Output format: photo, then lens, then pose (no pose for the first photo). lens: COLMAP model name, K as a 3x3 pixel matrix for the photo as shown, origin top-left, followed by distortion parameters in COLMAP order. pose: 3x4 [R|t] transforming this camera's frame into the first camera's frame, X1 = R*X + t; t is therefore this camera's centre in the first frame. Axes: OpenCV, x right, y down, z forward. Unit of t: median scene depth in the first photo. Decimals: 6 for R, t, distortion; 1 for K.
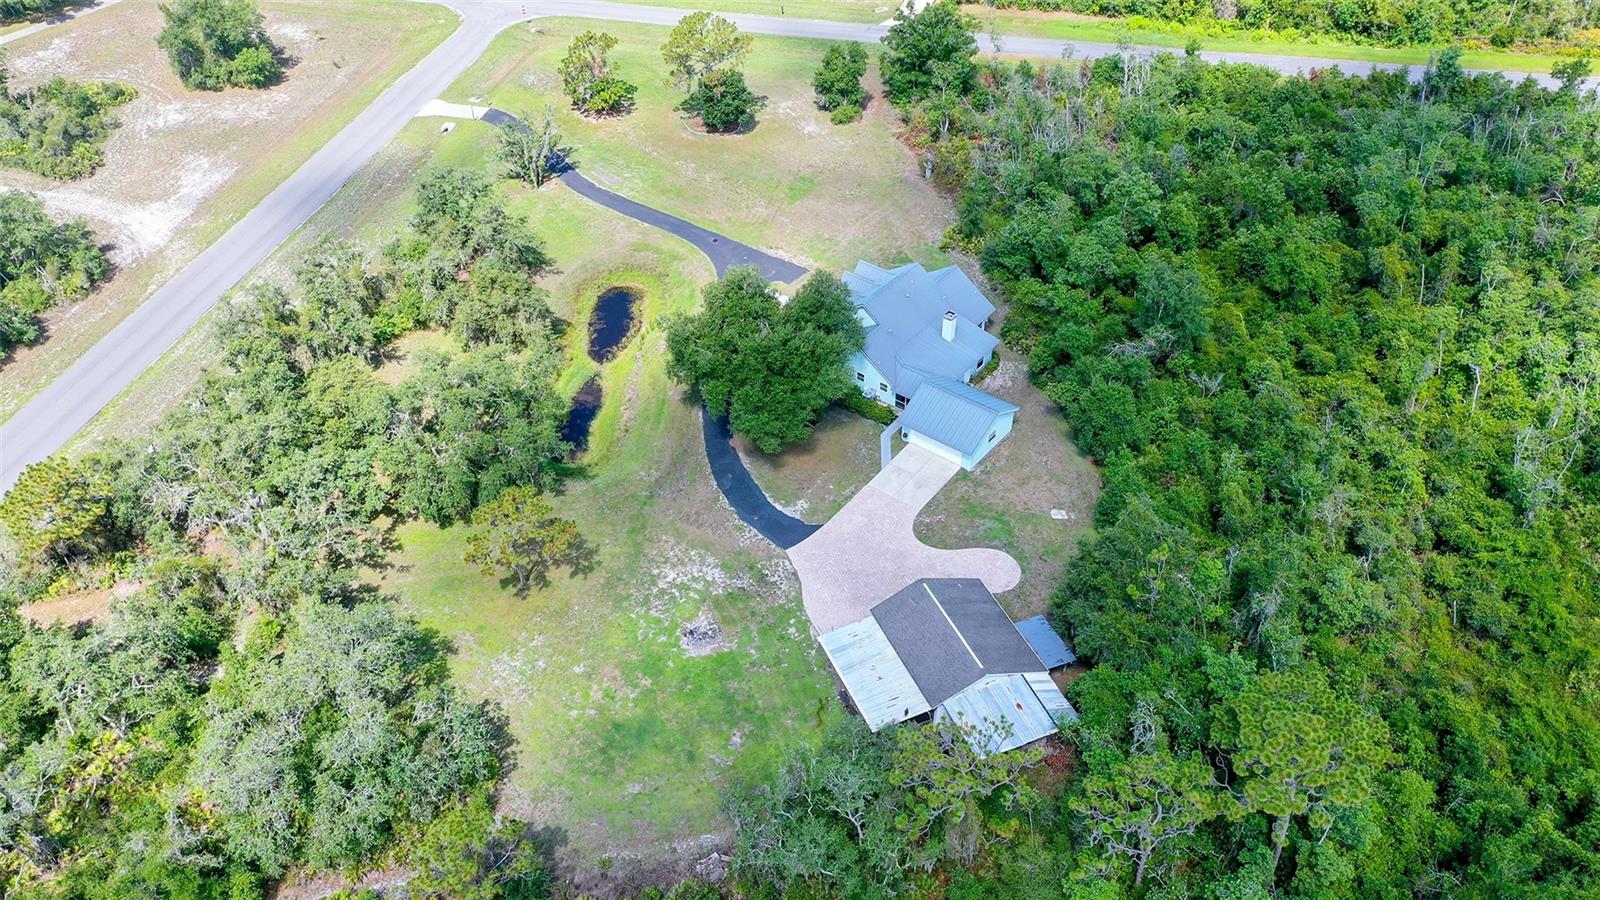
lens RADIAL K [[1272.5, 0, 800.0], [0, 1272.5, 450.0], [0, 0, 1]] dist [0.016688, 0.003076]
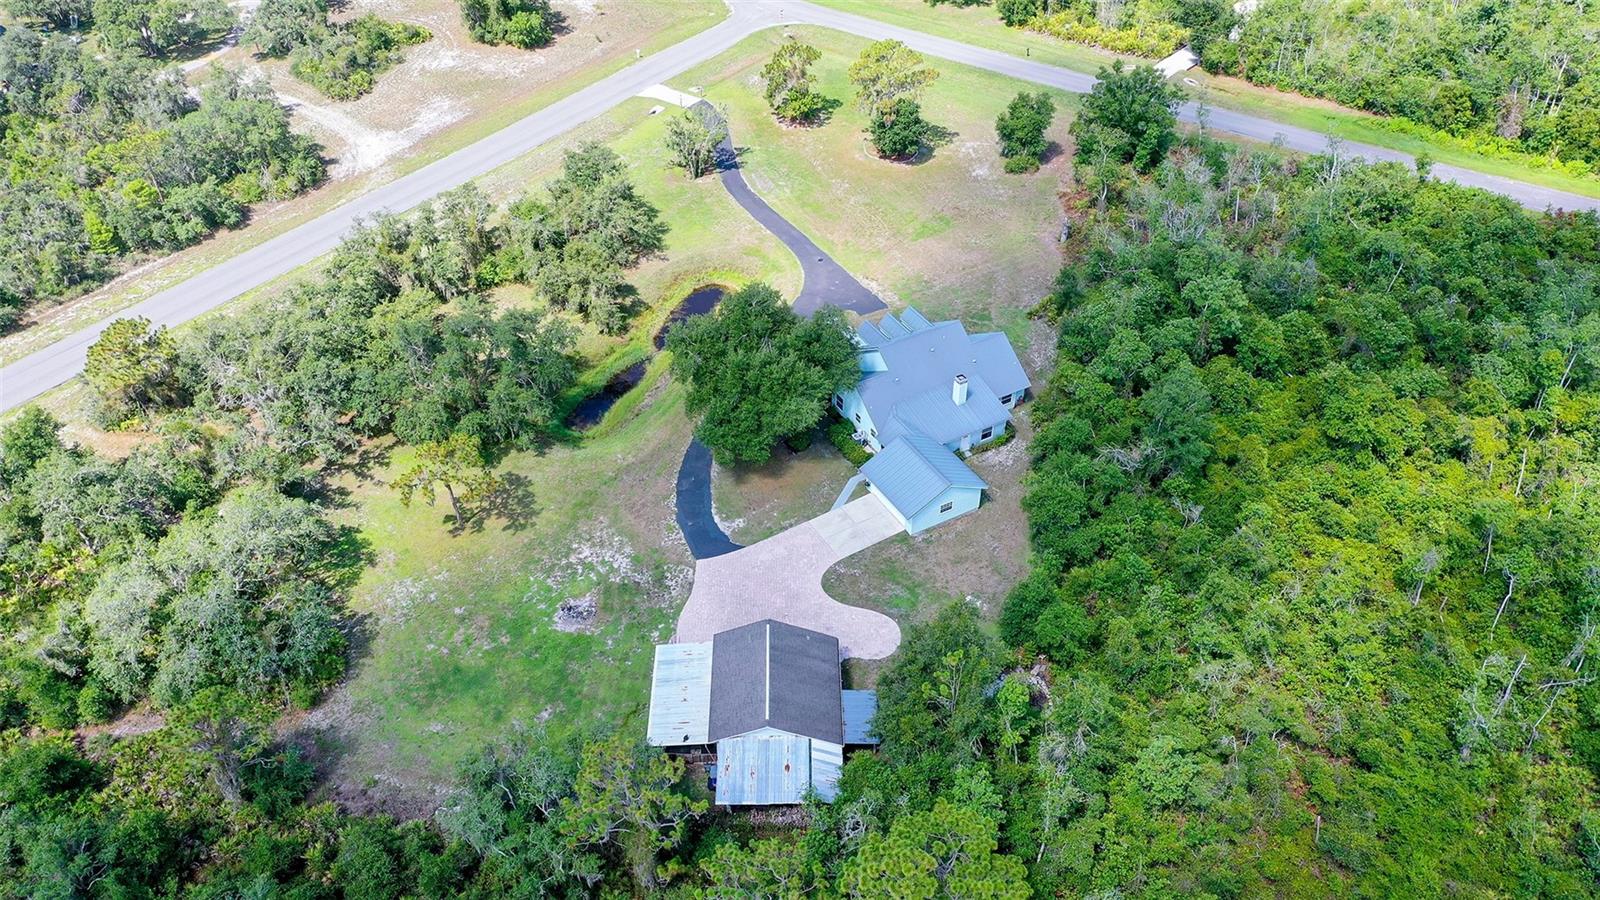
lens RADIAL K [[1272.5, 0, 800.0], [0, 1272.5, 450.0], [0, 0, 1]] dist [0.016688, 0.003076]
pose [[0.924392, 0.244415, -0.292849, 0.258170], [-0.247857, 0.968450, 0.025908, -0.040703], [0.289942, 0.048635, 0.955808, 0.031340]]
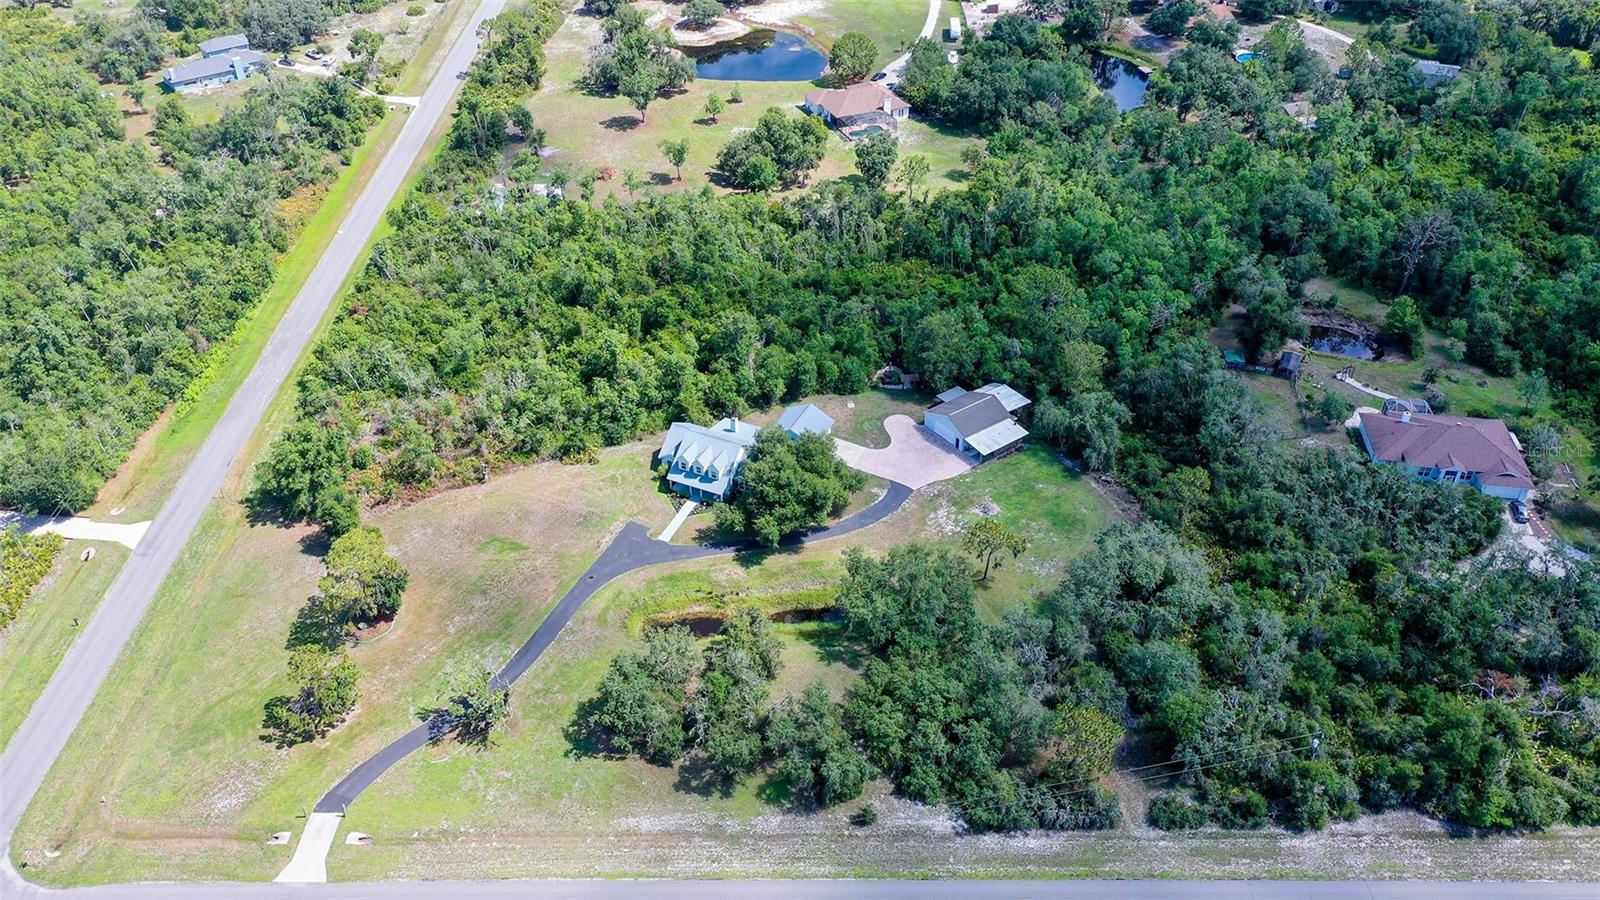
lens RADIAL K [[1272.5, 0, 800.0], [0, 1272.5, 450.0], [0, 0, 1]] dist [0.016688, 0.003076]
pose [[-0.220935, -0.579689, 0.784314, -1.028623], [0.641220, 0.519604, 0.564667, -0.812601], [-0.734864, 0.627673, 0.256909, 0.463843]]
